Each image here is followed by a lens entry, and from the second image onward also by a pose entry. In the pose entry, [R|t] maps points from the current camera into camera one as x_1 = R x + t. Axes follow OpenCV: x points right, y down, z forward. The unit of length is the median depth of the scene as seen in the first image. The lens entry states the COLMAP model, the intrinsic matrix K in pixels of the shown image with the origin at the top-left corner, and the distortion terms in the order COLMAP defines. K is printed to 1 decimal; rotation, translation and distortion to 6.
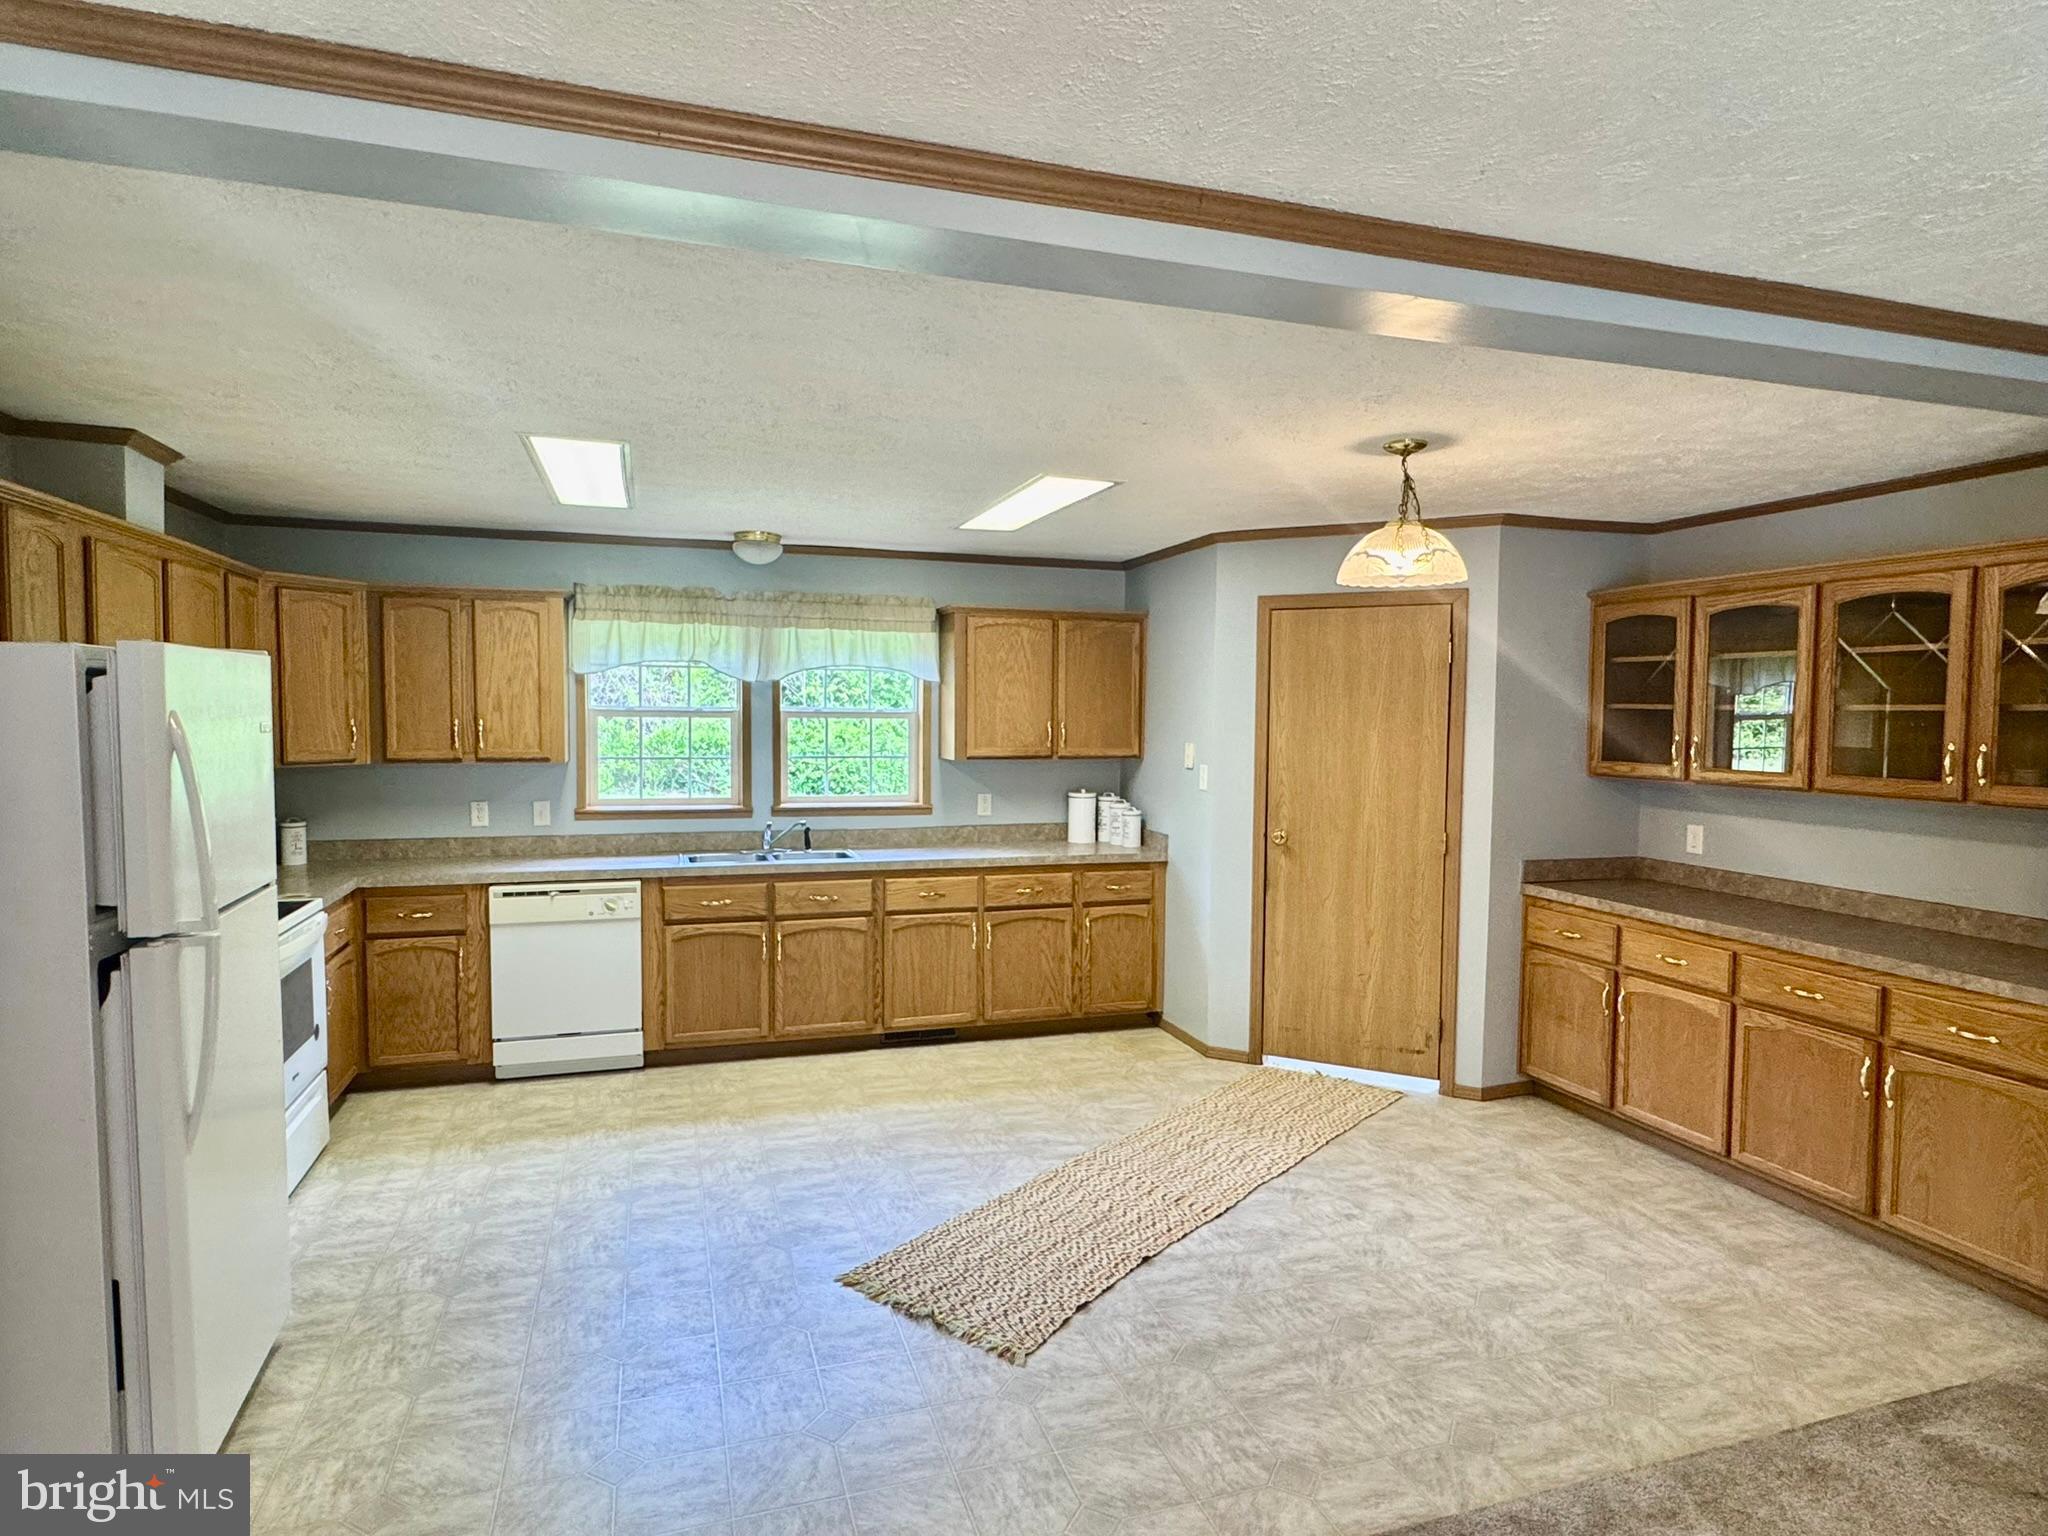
lens RADIAL K [[1132.1, 0, 1016.0], [0, 1132.1, 774.5], [0, 0, 1]] dist [0.050299, -0.000435]
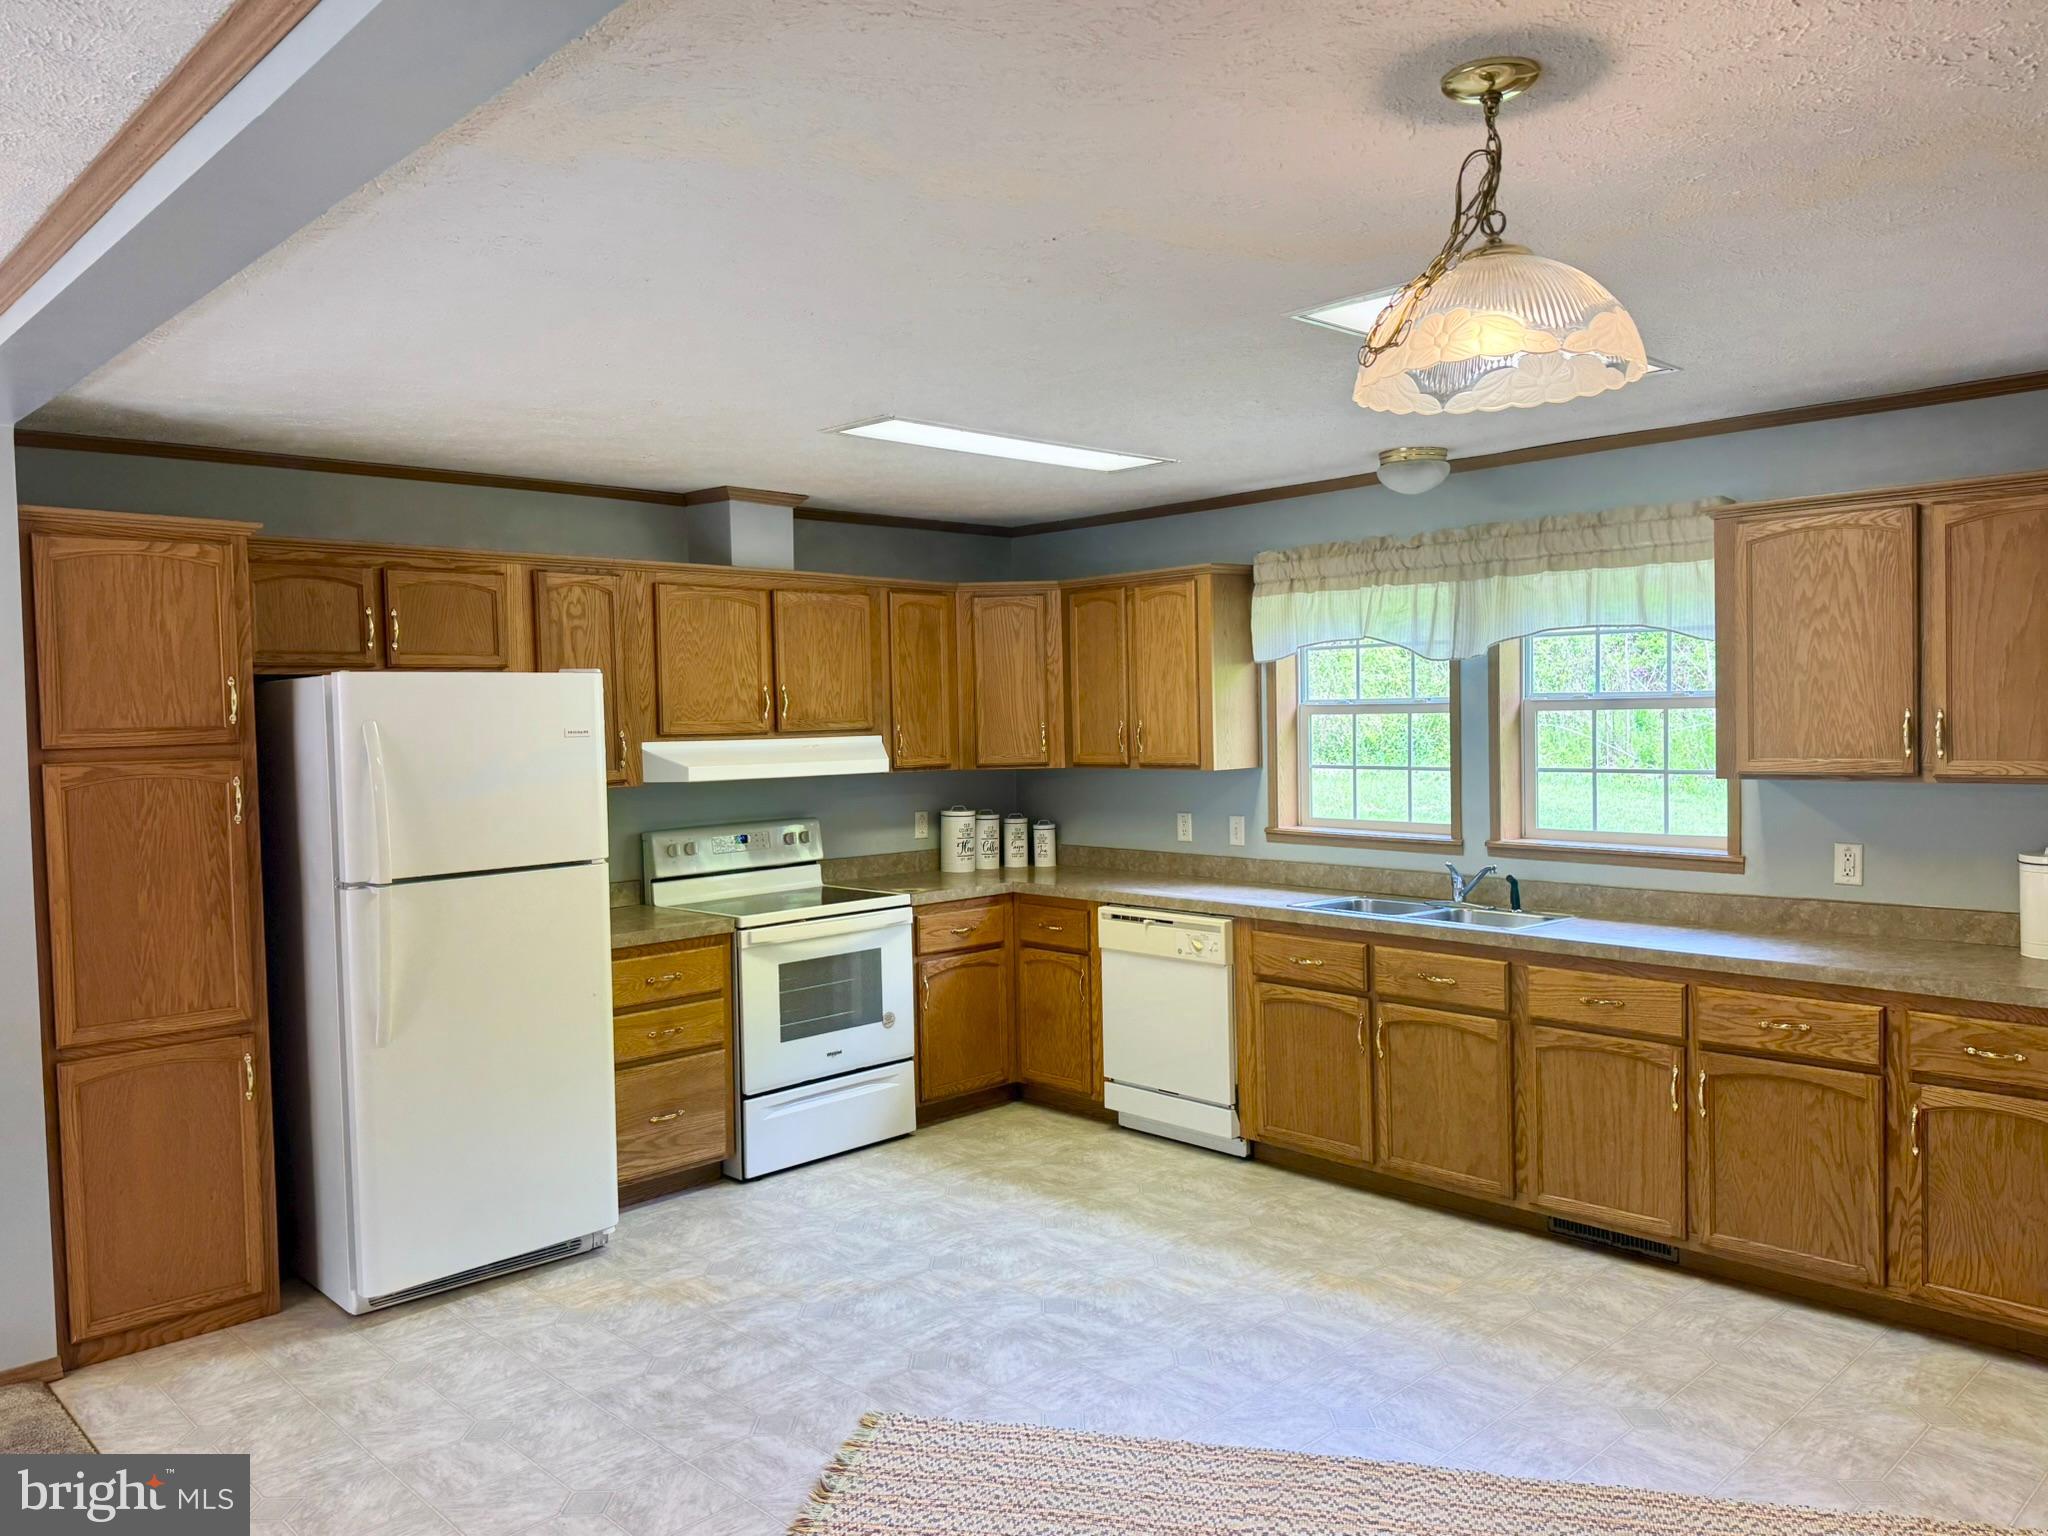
lens RADIAL K [[1516.4, 0, 1024.2], [0, 1516.4, 758.0], [0, 0, 1]] dist [0.061521, -0.027270]
pose [[0.450618, 0.010234, -0.892658, 0.542442], [-0.029320, 0.999564, -0.003342, -0.011751], [0.892235, 0.027679, 0.450722, 0.384025]]
